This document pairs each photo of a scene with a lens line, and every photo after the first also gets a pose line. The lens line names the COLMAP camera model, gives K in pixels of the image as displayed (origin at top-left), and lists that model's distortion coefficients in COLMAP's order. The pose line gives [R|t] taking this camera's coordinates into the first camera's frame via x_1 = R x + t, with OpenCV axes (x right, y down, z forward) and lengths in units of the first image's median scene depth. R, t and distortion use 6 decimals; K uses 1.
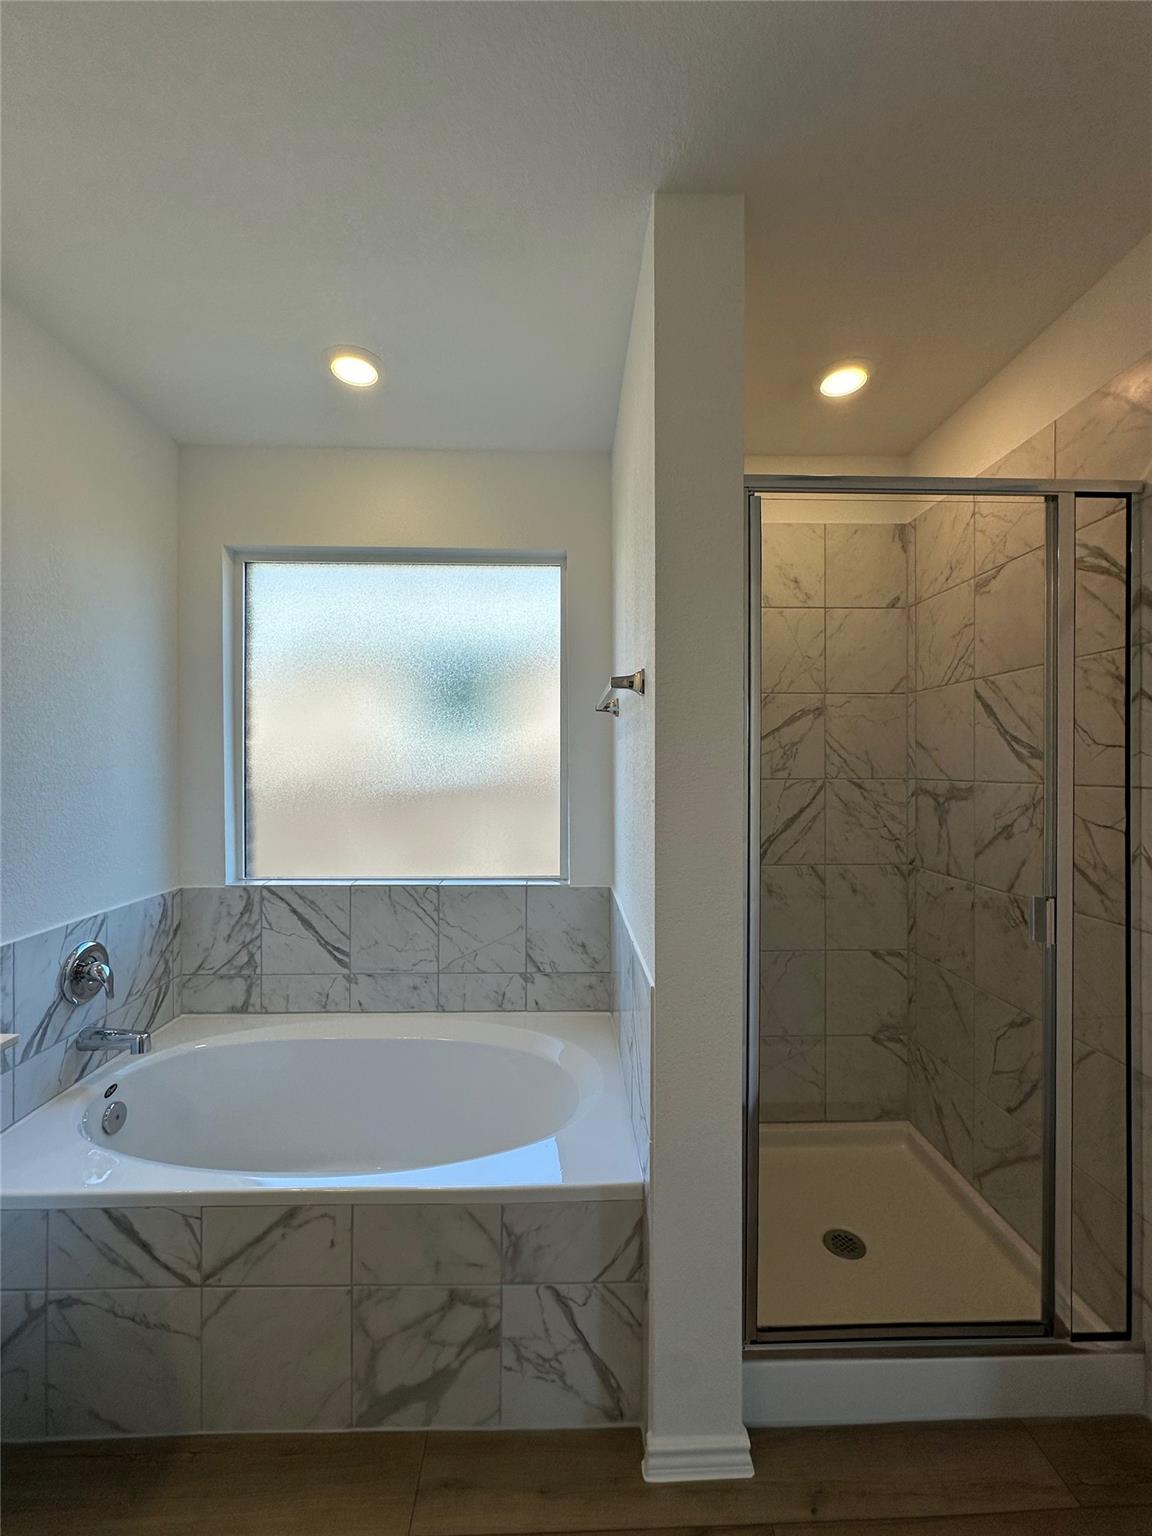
lens RADIAL K [[616.7, 0, 579.8], [0, 616.7, 770.6], [0, 0, 1]] dist [-0.001721, -0.000020]
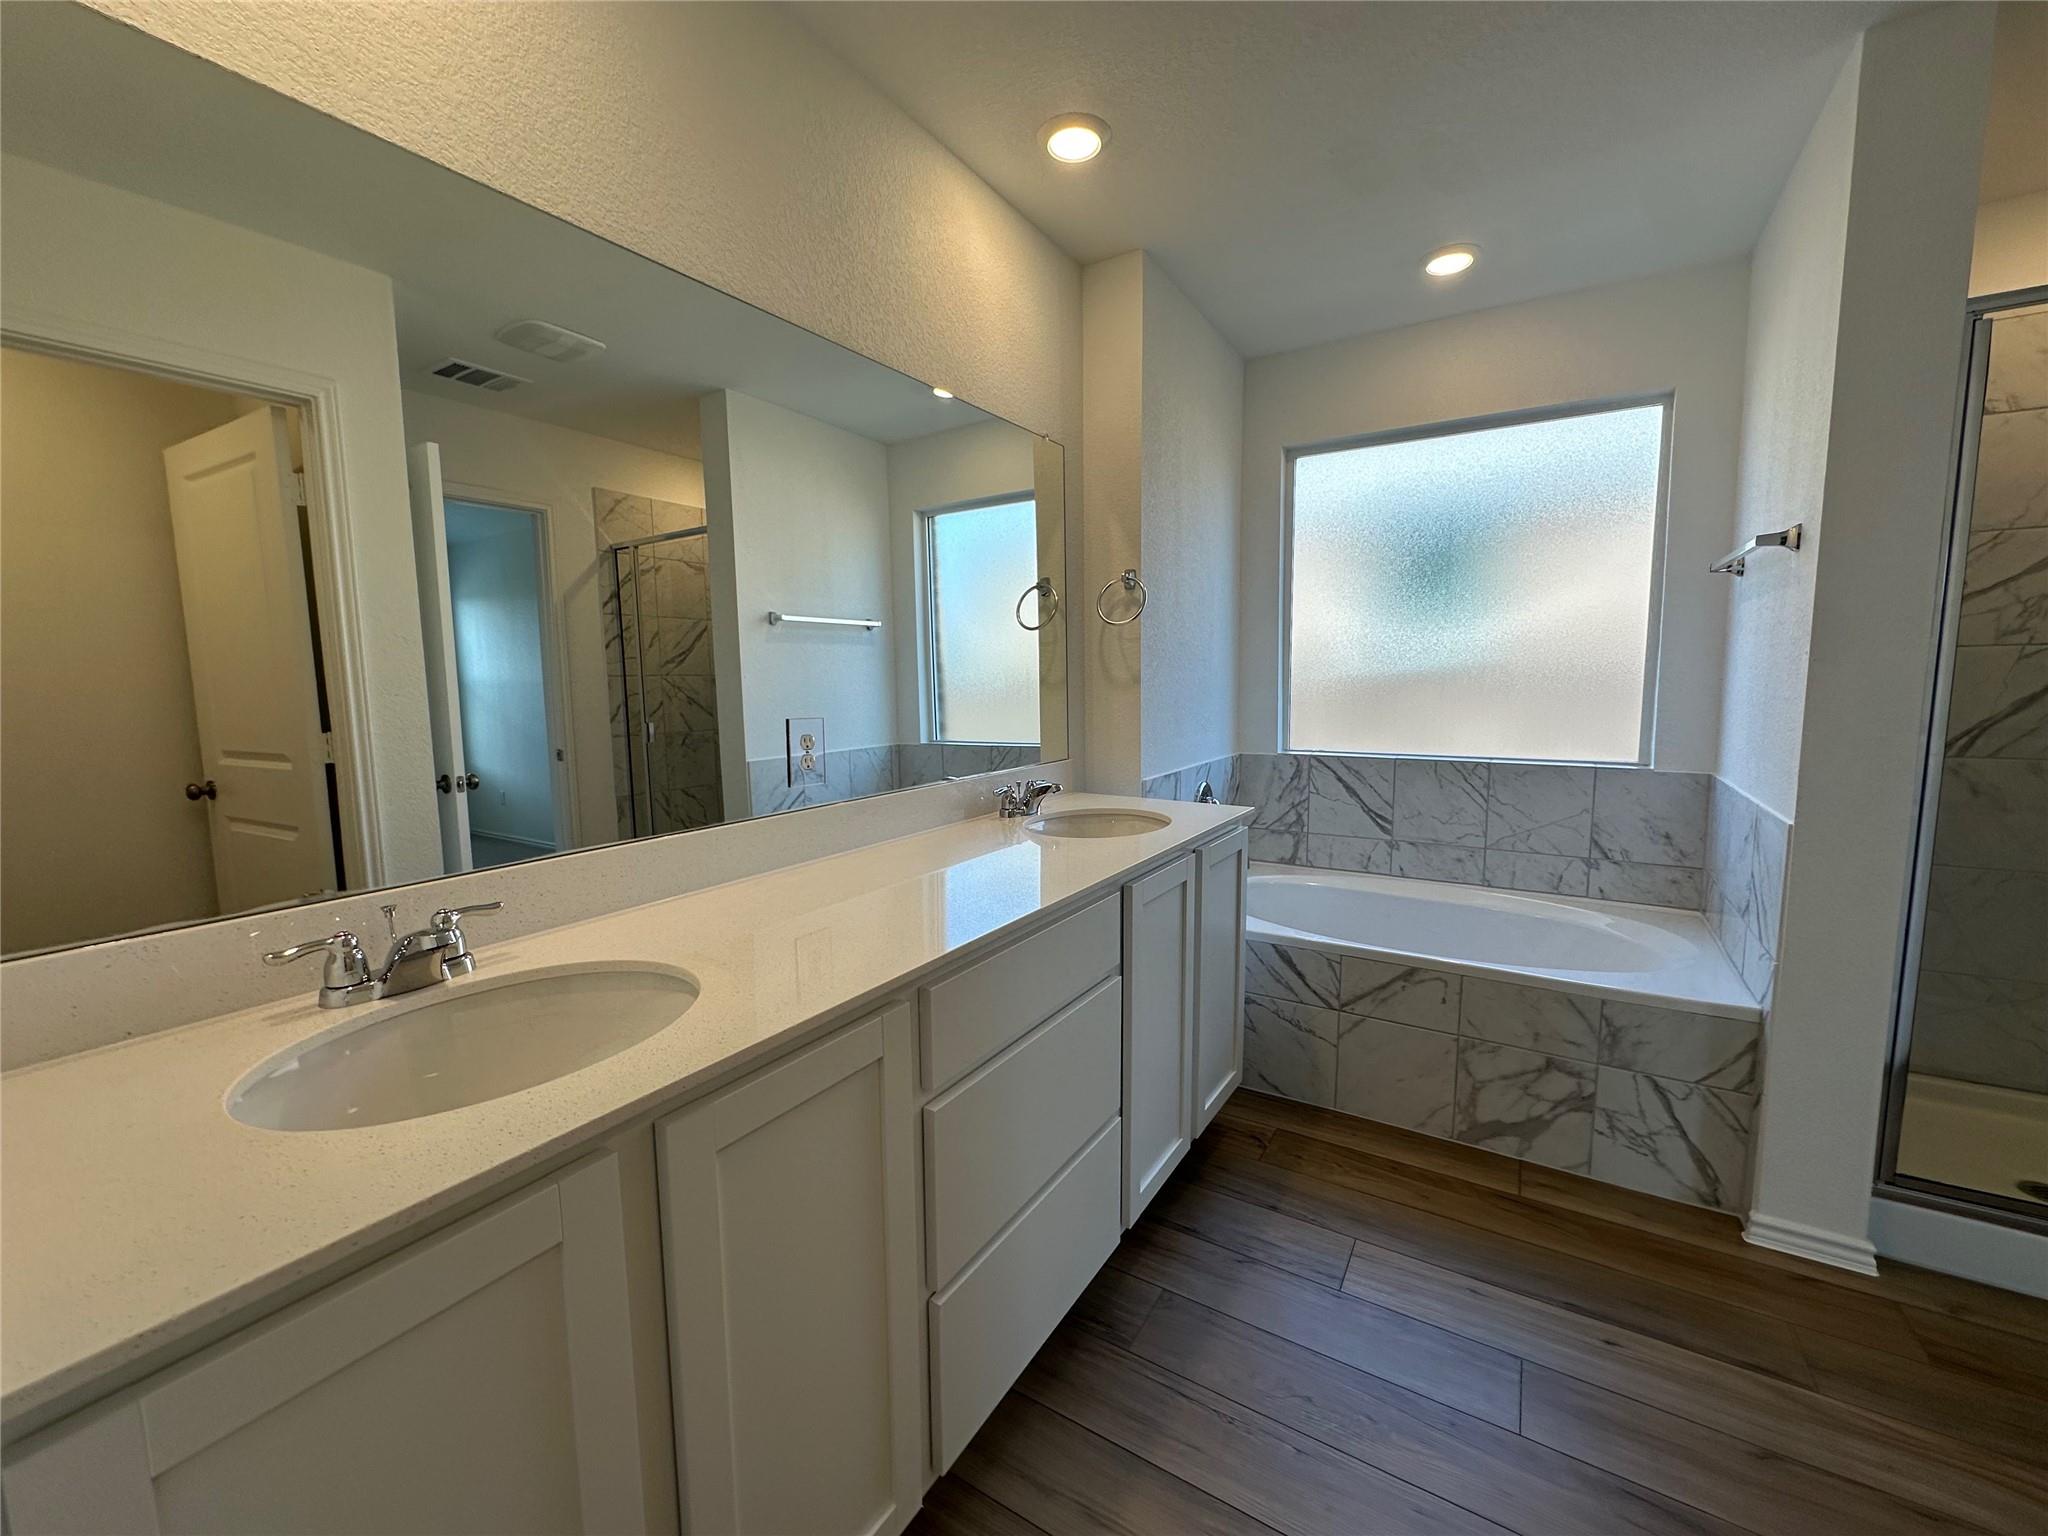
lens RADIAL K [[828.1, 0, 1024.0], [0, 828.1, 768.0], [0, 0, 1]] dist [-0.001356, 0.000434]
pose [[0.832411, 0.051235, -0.551786, -0.151016], [0.006884, 0.994684, 0.102745, 0.067173], [0.554116, -0.089325, 0.827633, -0.688562]]
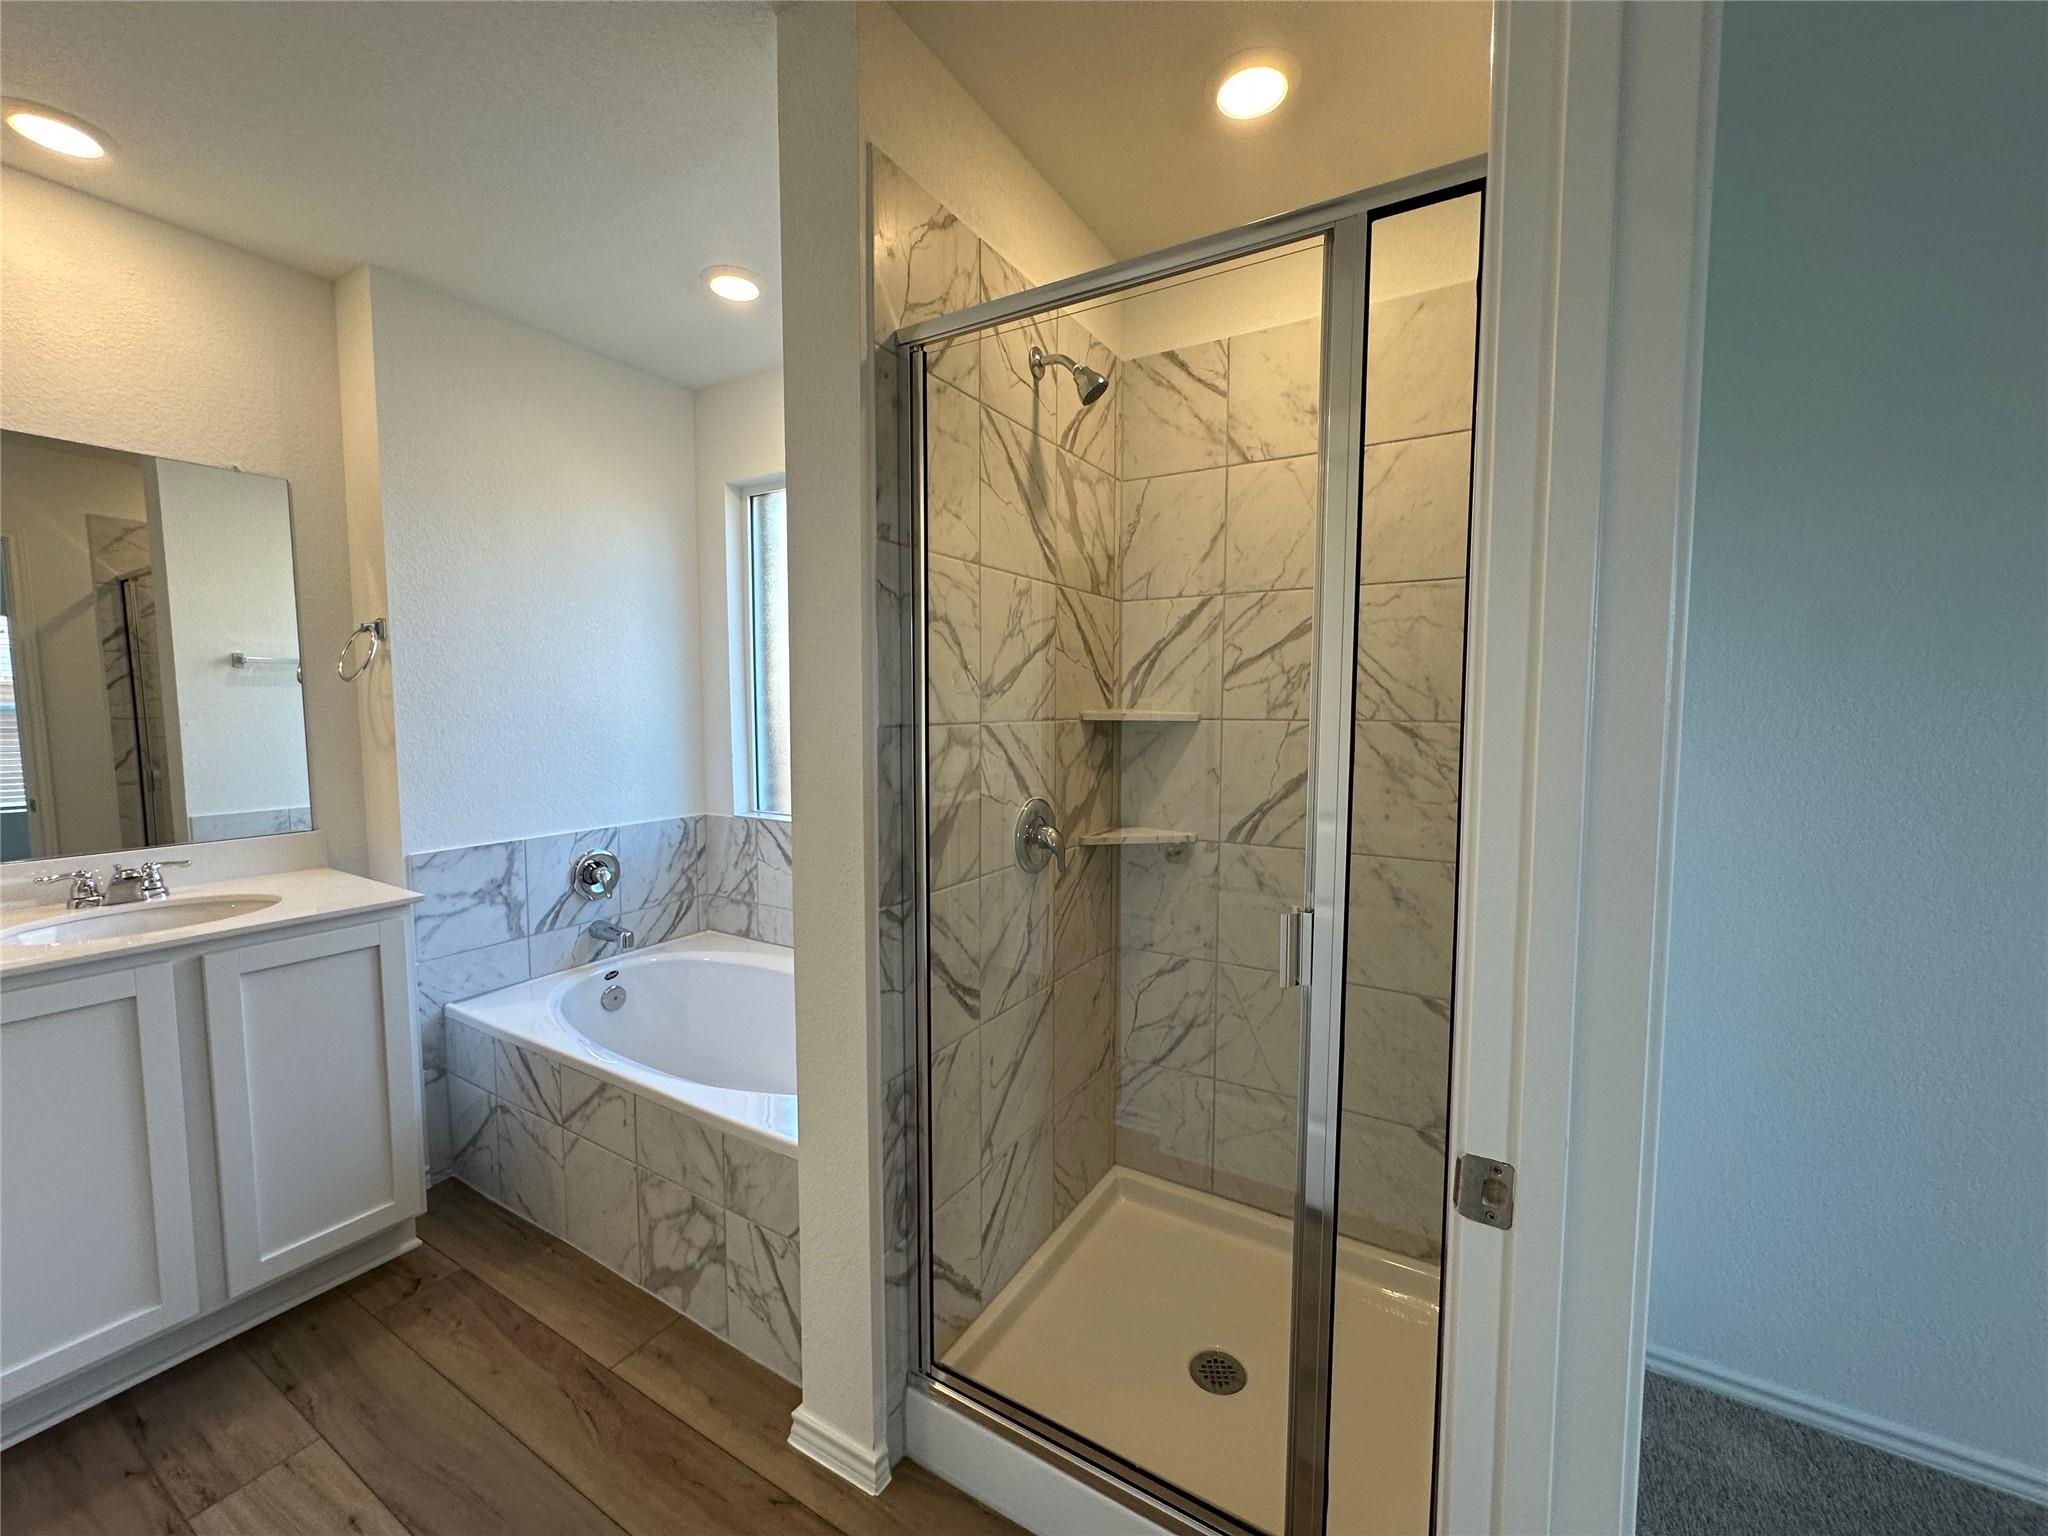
lens RADIAL K [[822.2, 0, 1024.0], [0, 822.2, 768.0], [0, 0, 1]] dist [-0.001721, -0.000020]
pose [[0.840845, 0.042925, -0.539571, 0.759149], [-0.005503, 0.997477, 0.070778, 0.005412], [0.541248, -0.056544, 0.838960, 0.127210]]
